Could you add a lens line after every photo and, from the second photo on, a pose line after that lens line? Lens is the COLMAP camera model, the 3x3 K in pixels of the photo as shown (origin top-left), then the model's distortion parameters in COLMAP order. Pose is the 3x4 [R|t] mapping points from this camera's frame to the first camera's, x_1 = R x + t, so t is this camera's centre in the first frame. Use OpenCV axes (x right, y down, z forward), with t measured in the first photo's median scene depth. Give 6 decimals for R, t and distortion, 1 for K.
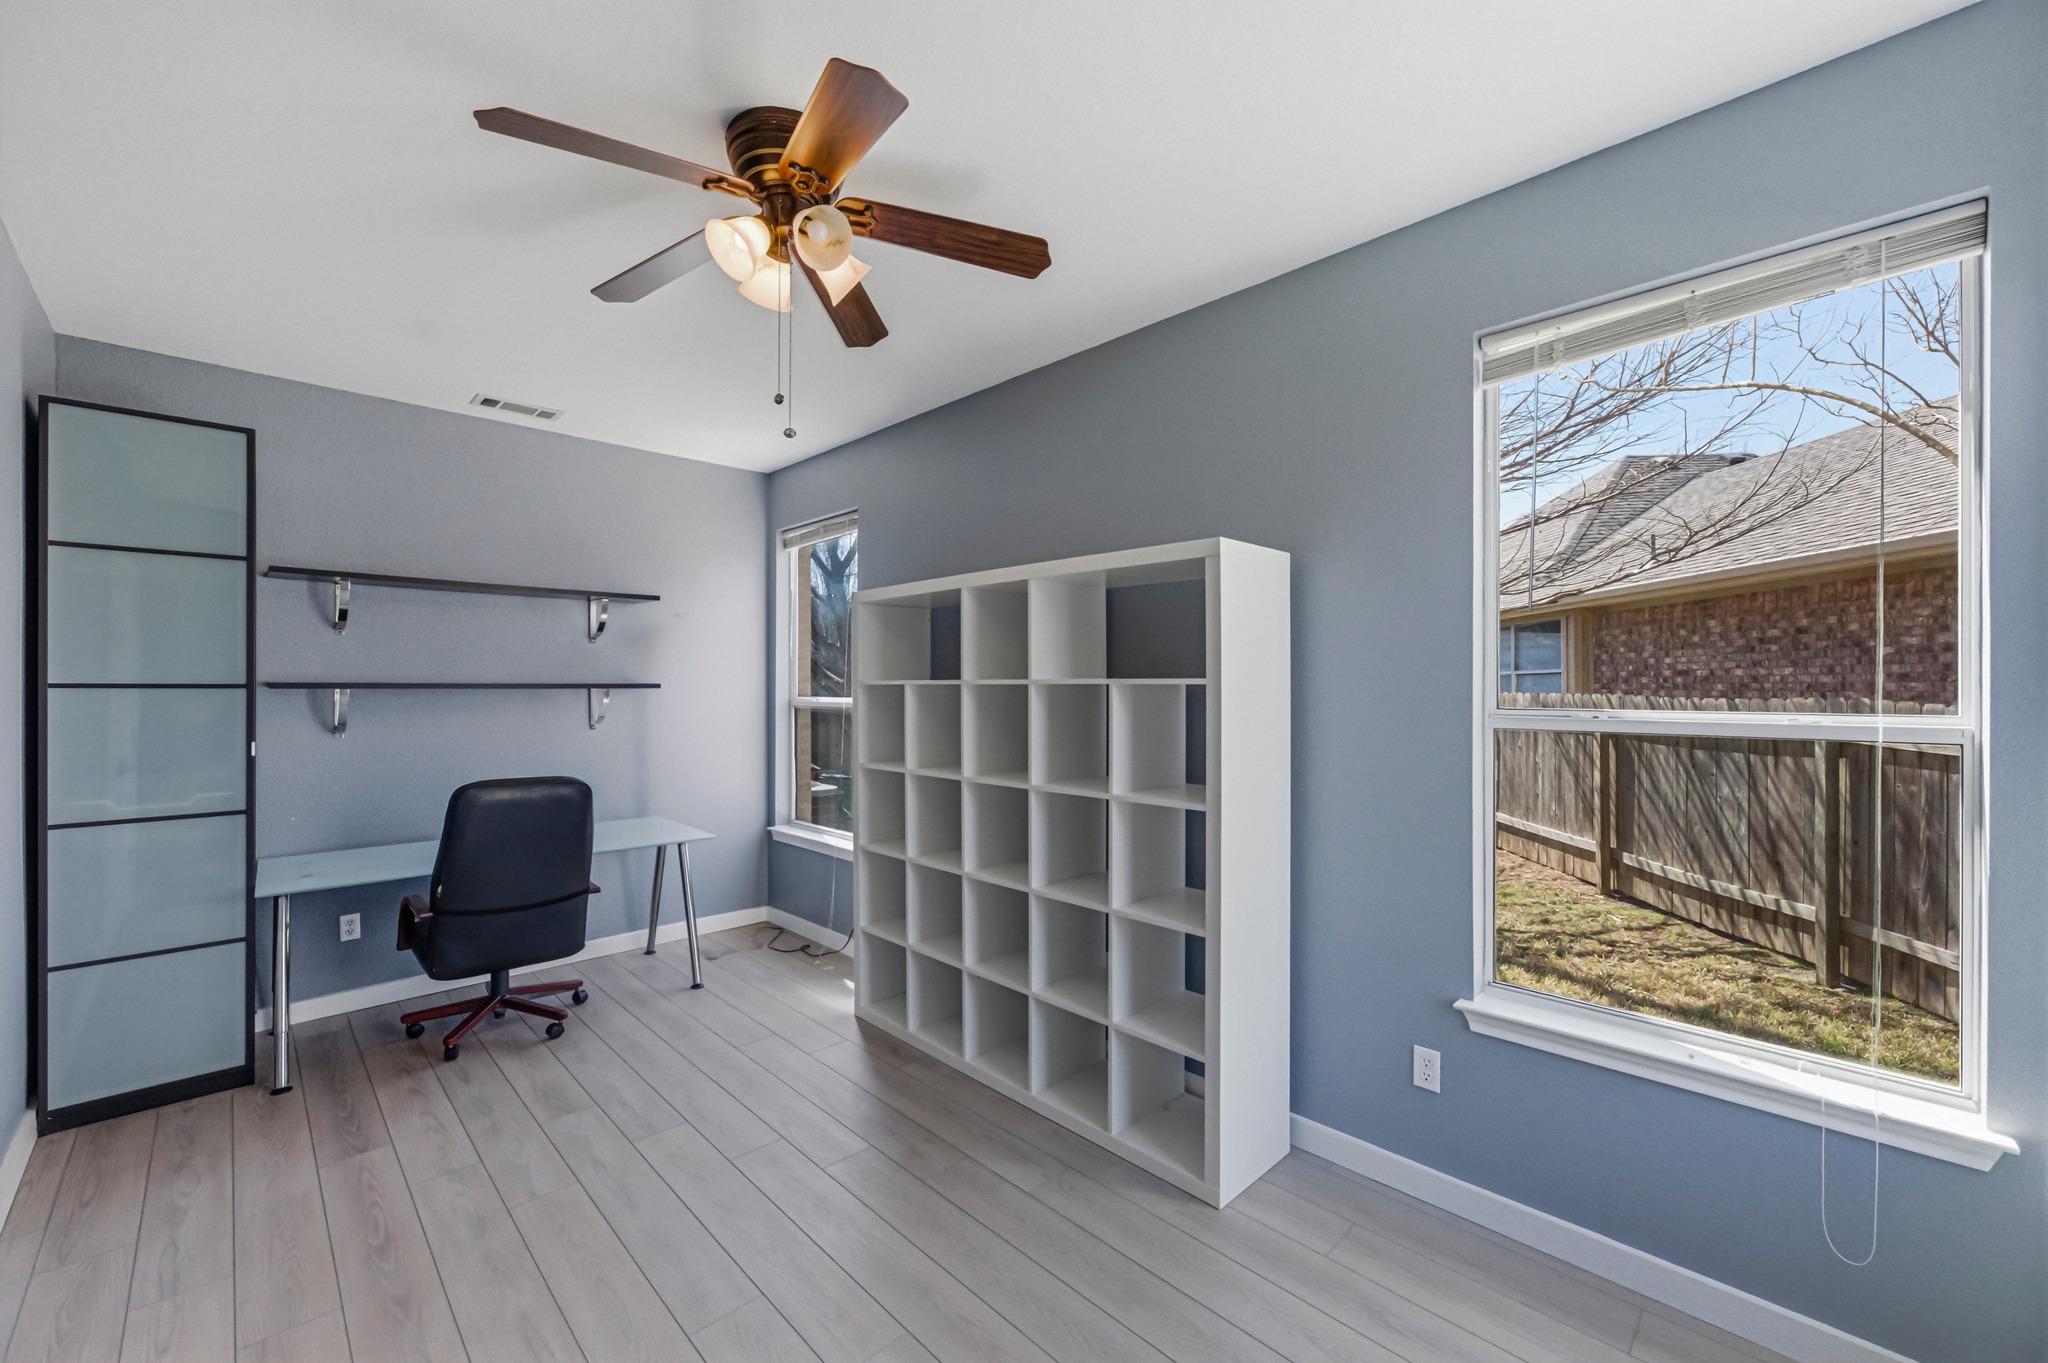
lens RADIAL K [[812.0, 0, 1025.4], [0, 812.0, 681.1], [0, 0, 1]] dist [-0.006344, 0.002229]
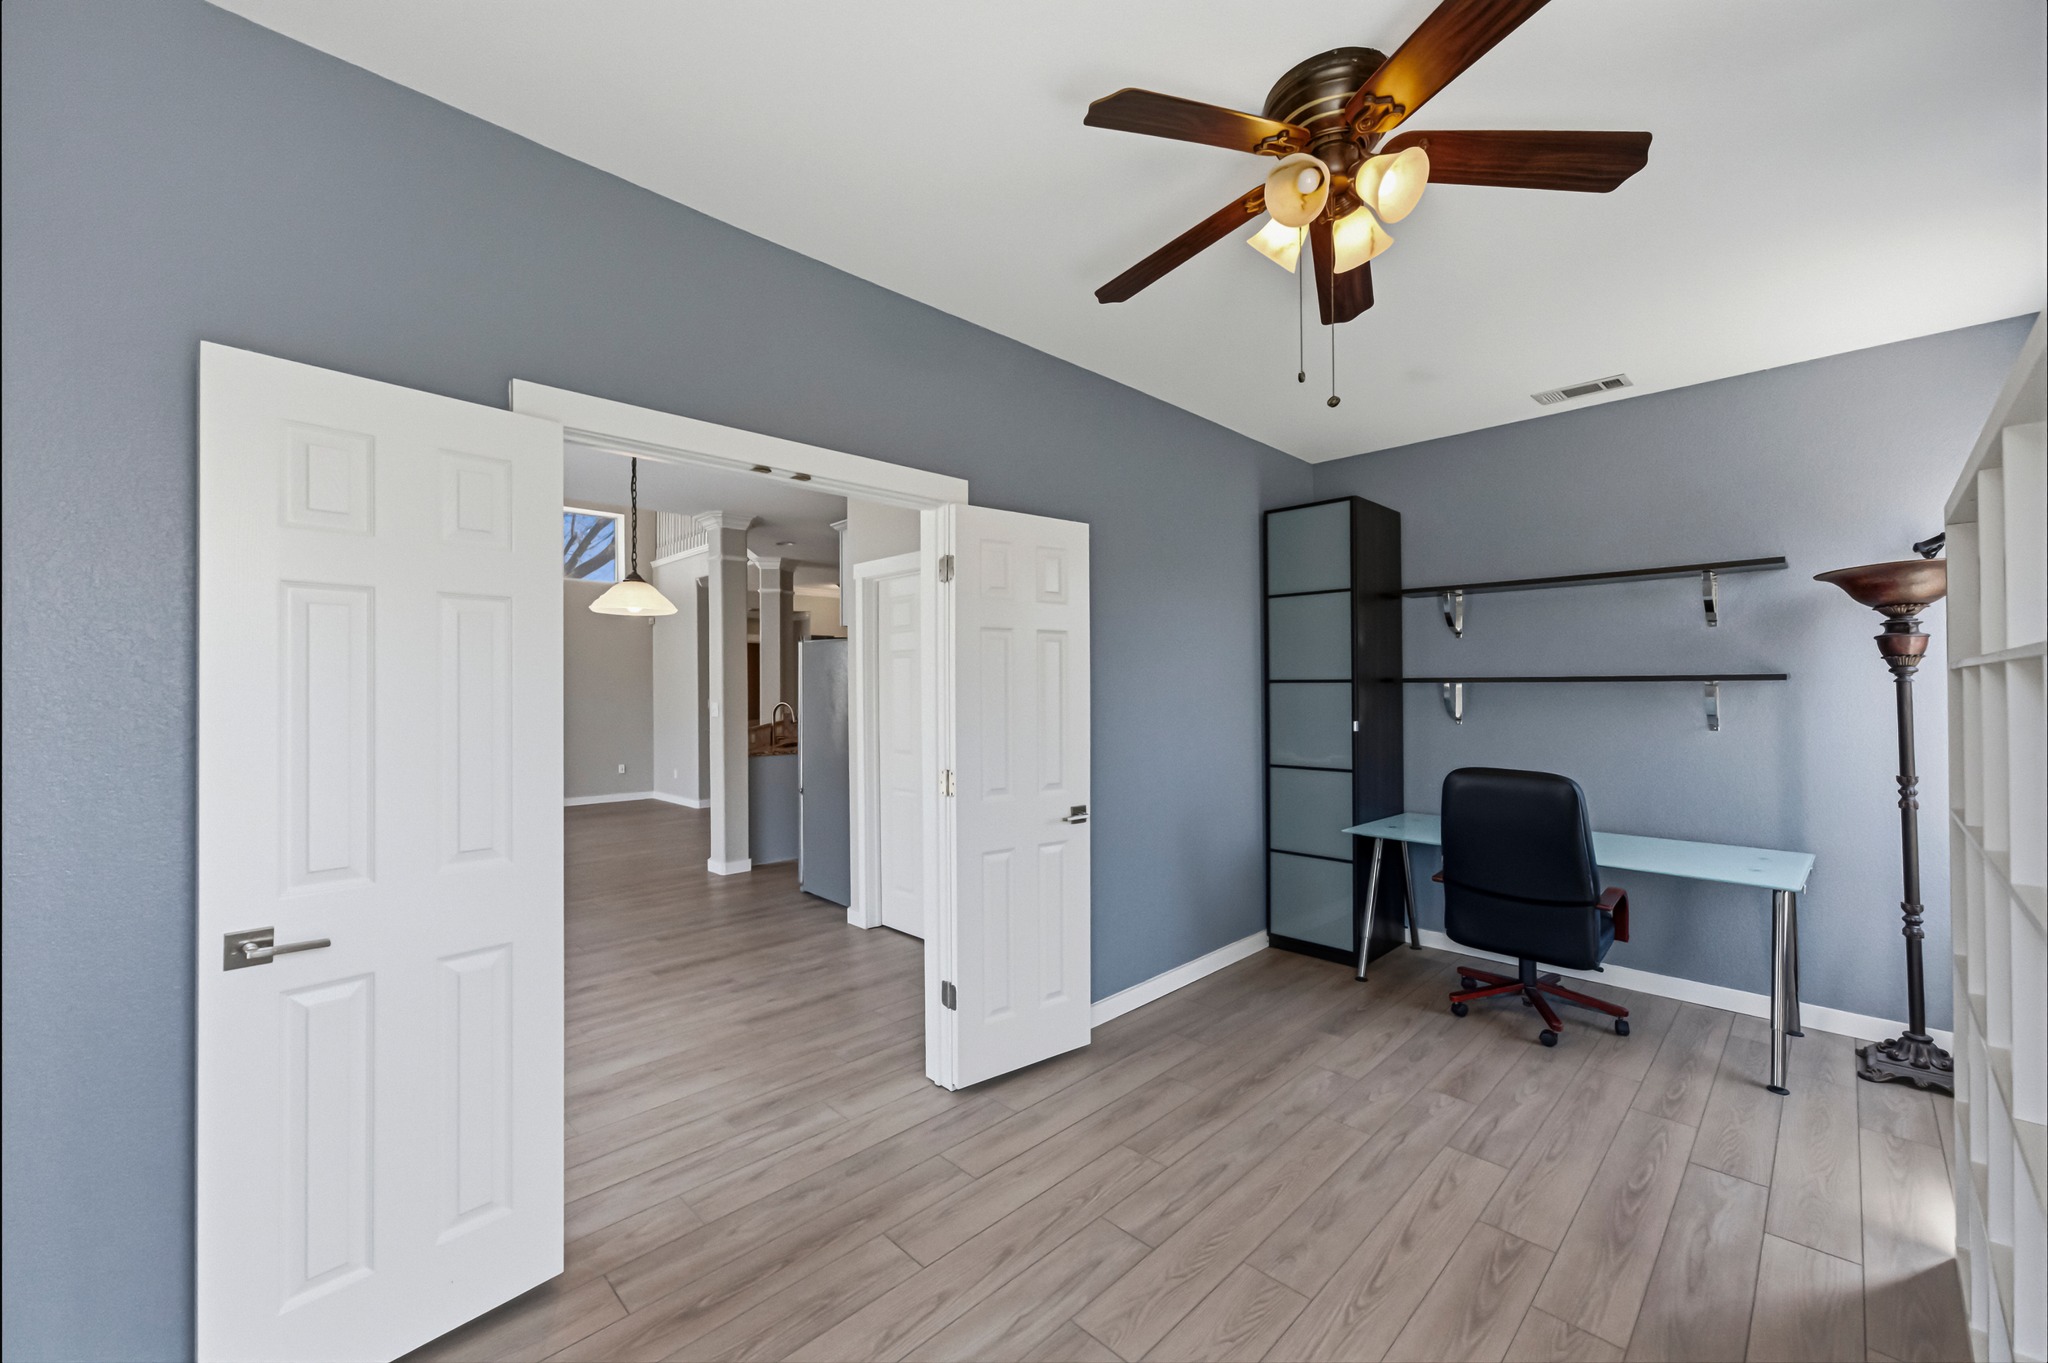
lens RADIAL K [[812.0, 0, 1026.7], [0, 812.0, 688.3], [0, 0, 1]] dist [-0.006344, 0.002229]
pose [[-0.007693, 0.000203, -0.999970, 0.388104], [0.011208, 0.999937, 0.000117, 0.010398], [0.999908, -0.011206, -0.007695, 0.398534]]
